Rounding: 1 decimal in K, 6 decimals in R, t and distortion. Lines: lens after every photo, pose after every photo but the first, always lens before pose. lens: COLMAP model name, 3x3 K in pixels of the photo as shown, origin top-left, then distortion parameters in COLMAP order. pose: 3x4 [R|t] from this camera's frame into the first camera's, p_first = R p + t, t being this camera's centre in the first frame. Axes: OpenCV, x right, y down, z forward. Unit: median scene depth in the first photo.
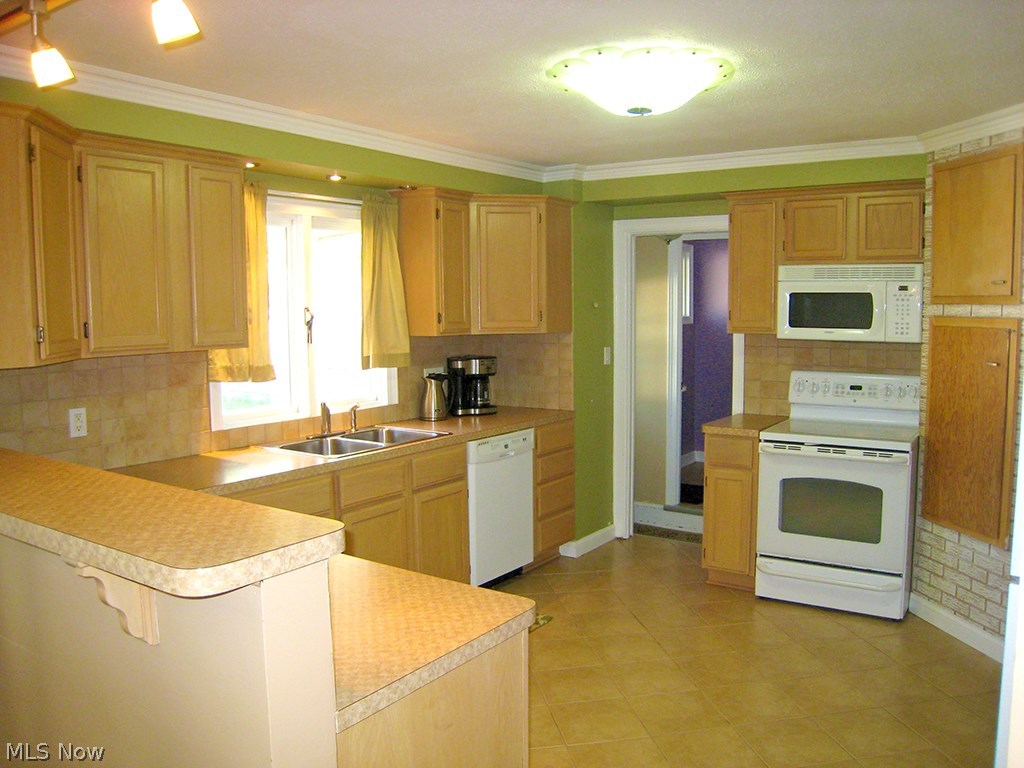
lens RADIAL K [[853.1, 0, 511.4], [0, 853.1, 382.0], [0, 0, 1]] dist [-0.146873, 0.063662]
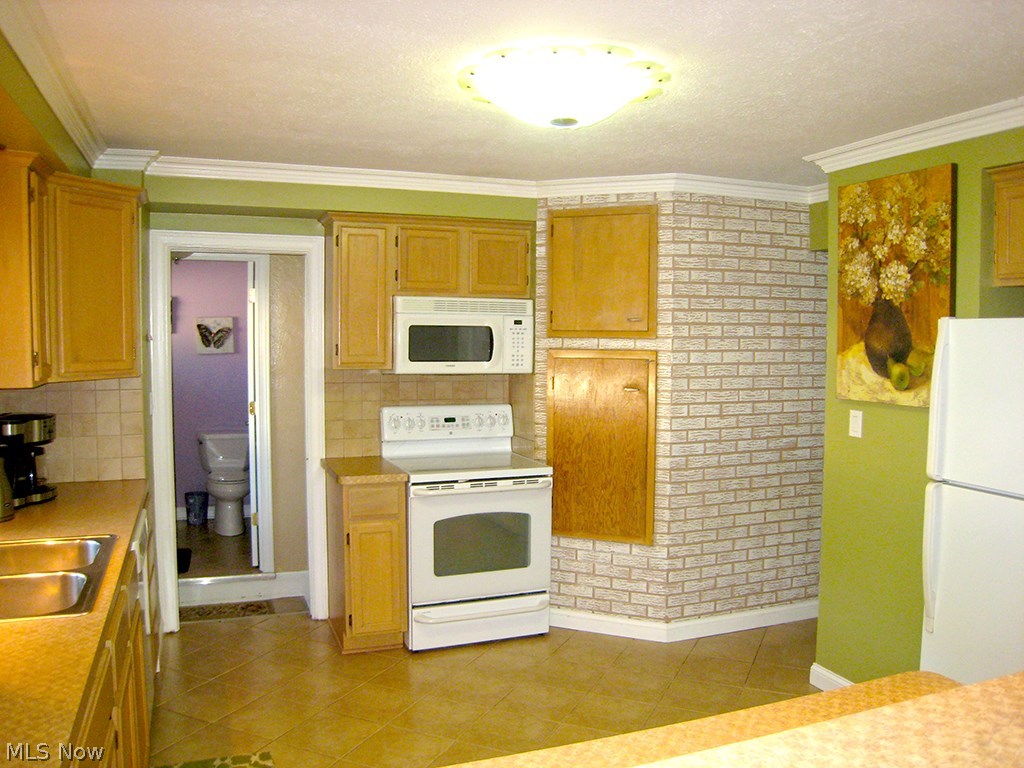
lens RADIAL K [[853.1, 0, 515.6], [0, 853.1, 385.3], [0, 0, 1]] dist [-0.146873, 0.063662]
pose [[0.544922, -0.038936, 0.837583, -0.428890], [0.064126, 0.997931, 0.004670, -0.036863], [-0.836031, 0.051166, 0.546291, 0.393540]]
